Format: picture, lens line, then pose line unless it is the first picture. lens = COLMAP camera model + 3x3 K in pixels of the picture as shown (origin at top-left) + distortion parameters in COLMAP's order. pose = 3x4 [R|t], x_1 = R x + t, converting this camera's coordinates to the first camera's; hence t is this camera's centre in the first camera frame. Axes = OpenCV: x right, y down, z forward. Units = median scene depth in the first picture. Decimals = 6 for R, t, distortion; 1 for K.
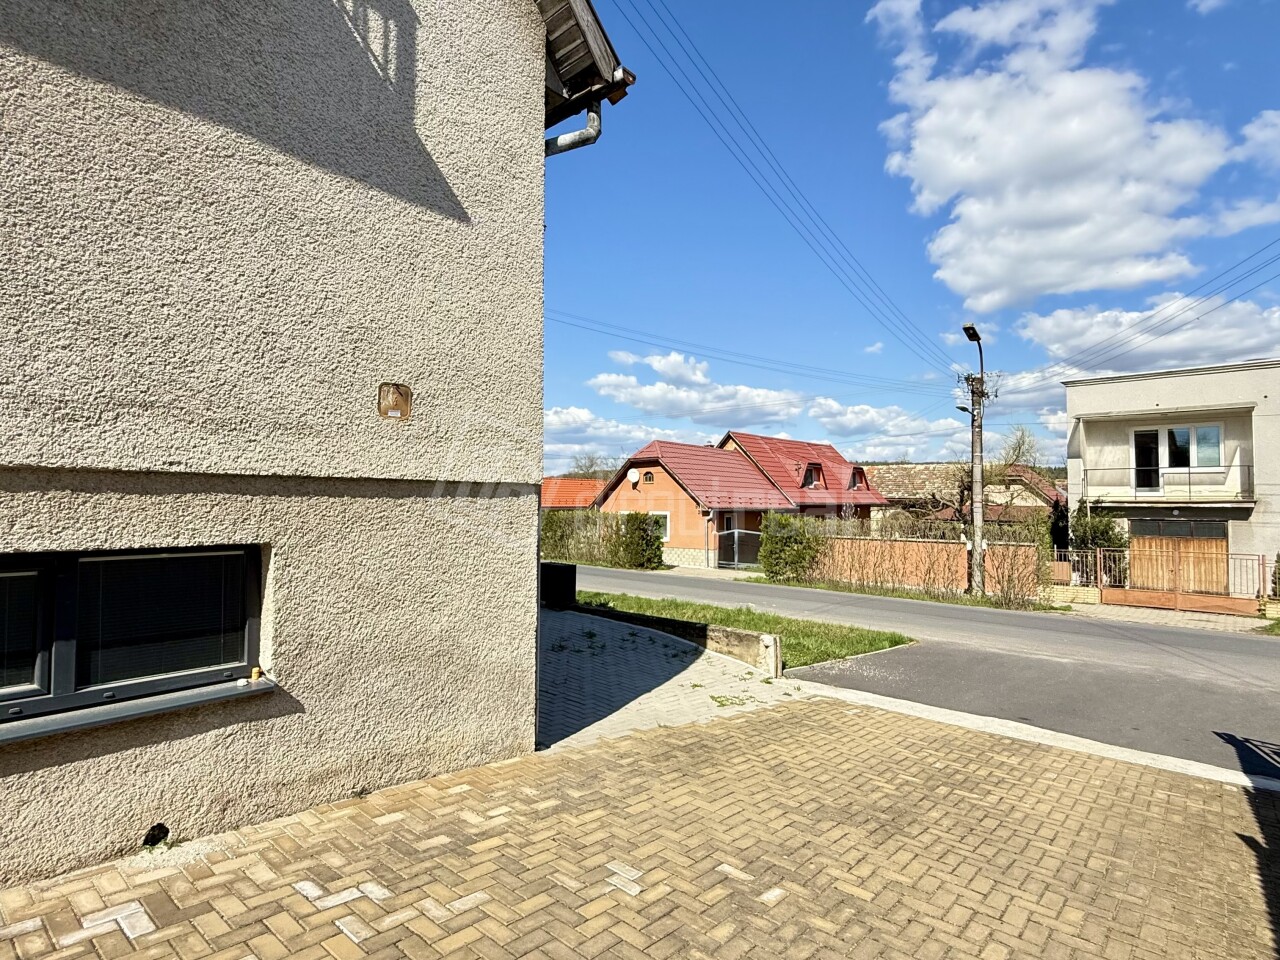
lens RADIAL K [[683.2, 0, 637.1], [0, 683.2, 482.2], [0, 0, 1]] dist [0.002690, -0.000434]
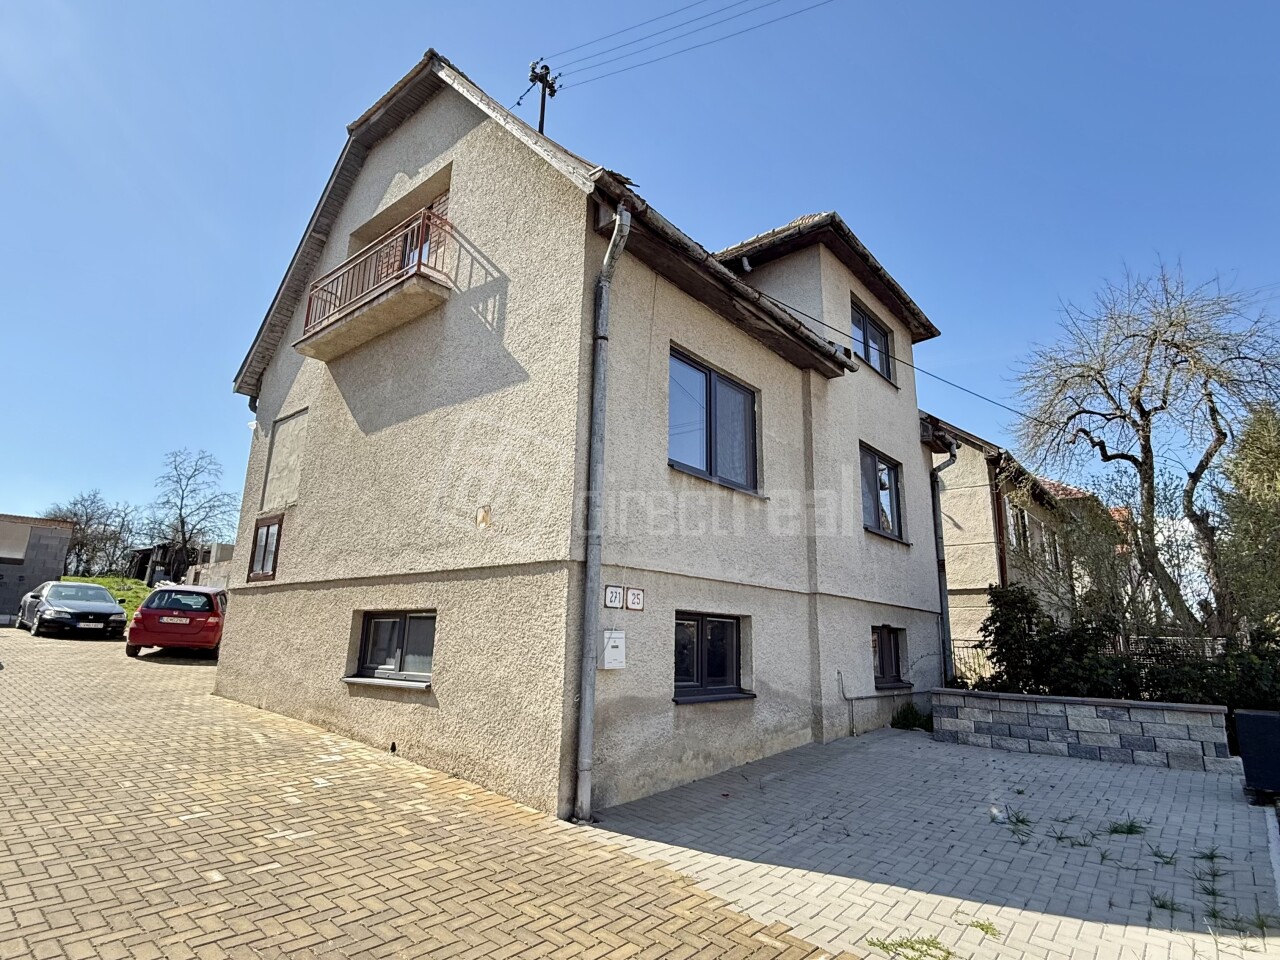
lens RADIAL K [[683.2, 0, 637.1], [0, 683.2, 482.2], [0, 0, 1]] dist [0.002690, -0.000434]
pose [[0.002136, -0.237342, -0.971424, 0.244497], [0.007396, 0.971403, -0.237321, 0.036621], [0.999970, -0.006678, 0.003830, 0.279258]]
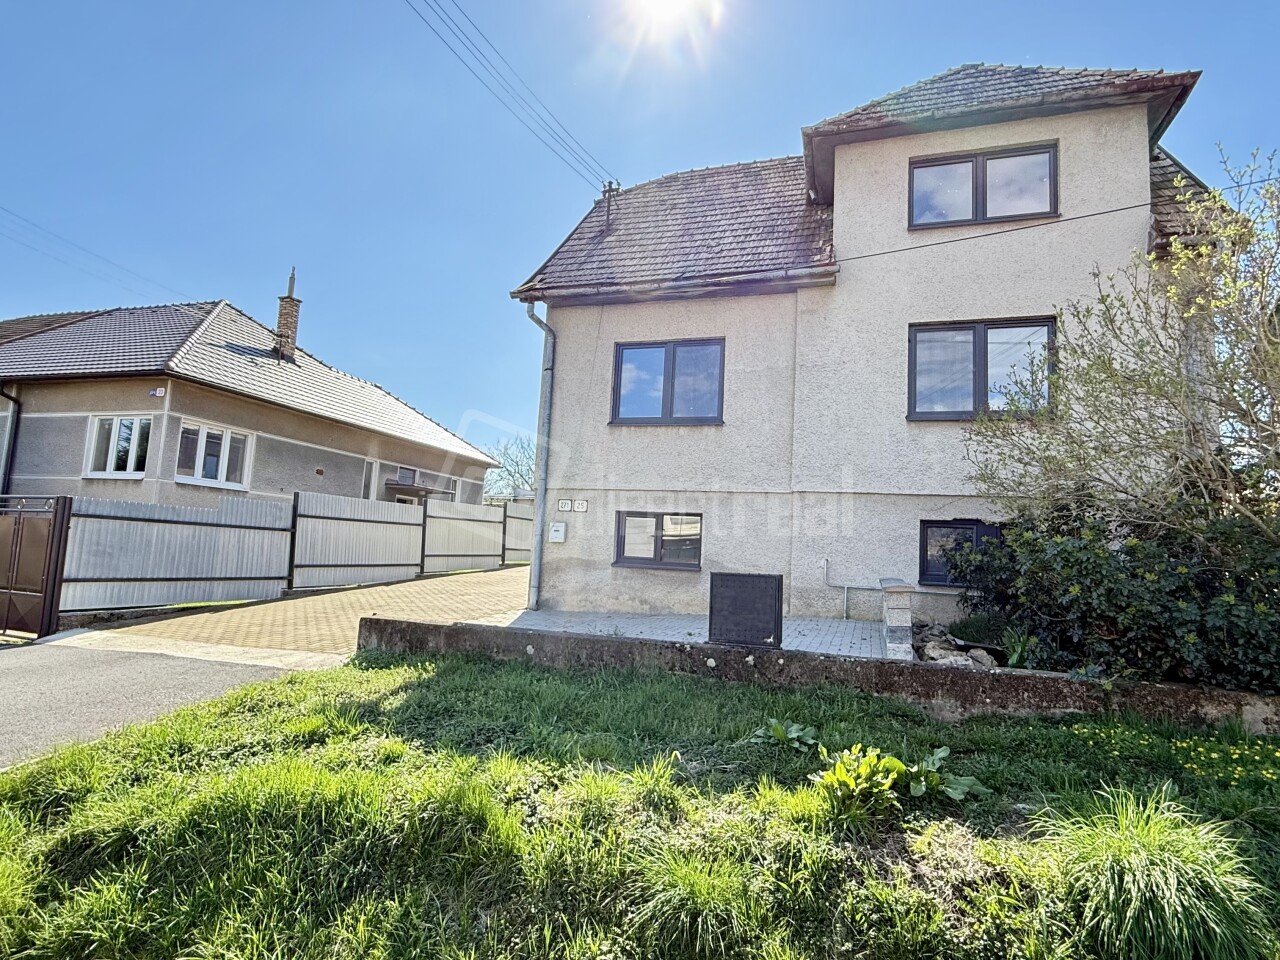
lens RADIAL K [[683.2, 0, 637.1], [0, 683.2, 482.2], [0, 0, 1]] dist [0.002690, -0.000434]
pose [[-0.926874, -0.094028, -0.363405, 0.093068], [-0.047945, 0.989844, -0.133830, 0.067535], [0.372298, -0.106620, -0.921969, 0.806836]]
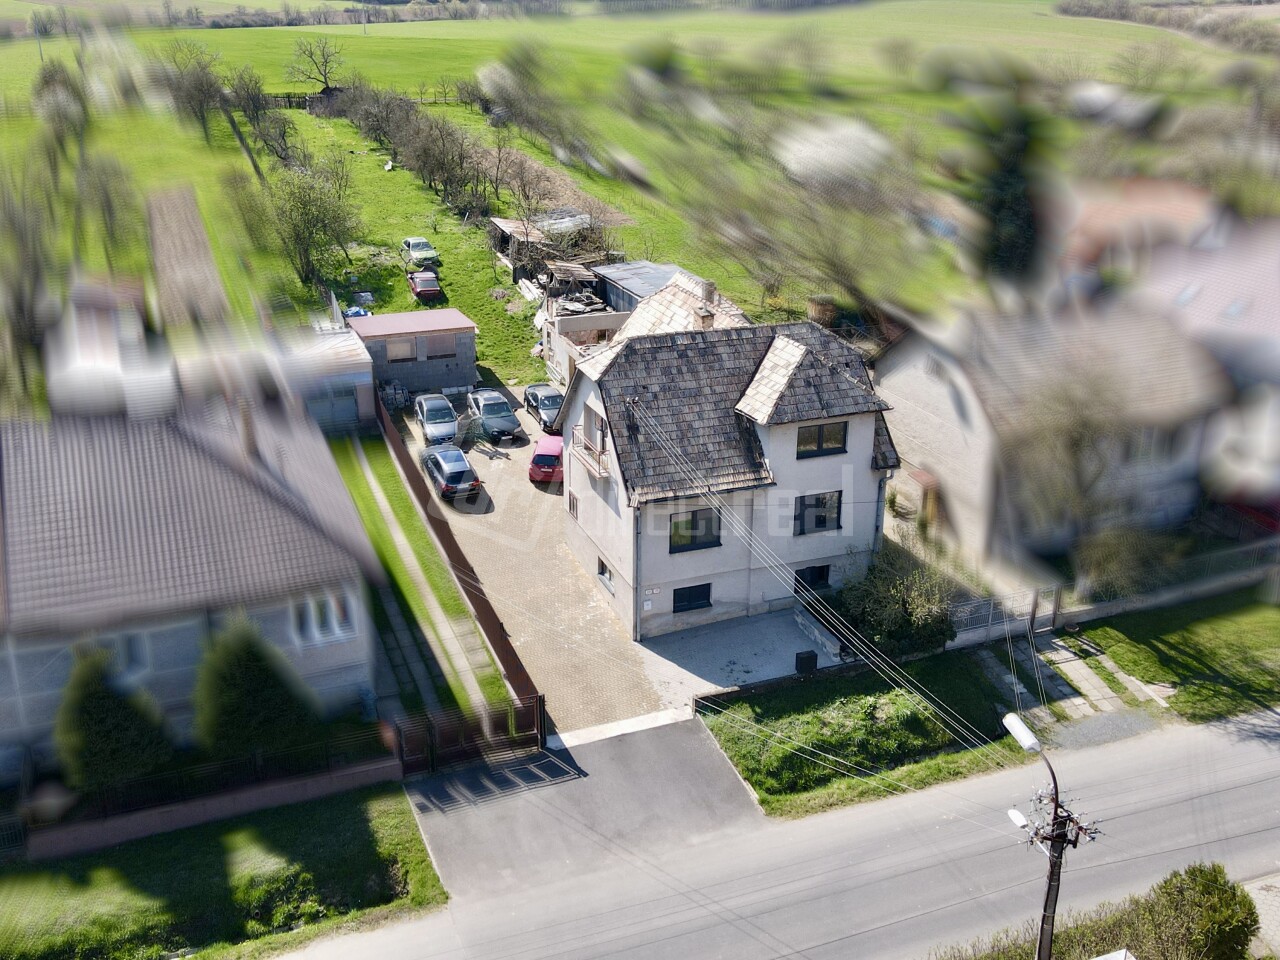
lens RADIAL K [[1263.1, 0, 635.5], [0, 1263.1, 451.2], [0, 0, 1]] dist [-0.025300, 0.099688]
pose [[-0.480674, 0.294916, -0.825819, 1.603661], [0.020403, 0.945256, 0.325693, -0.882548], [0.876662, 0.139703, -0.460377, 1.176313]]
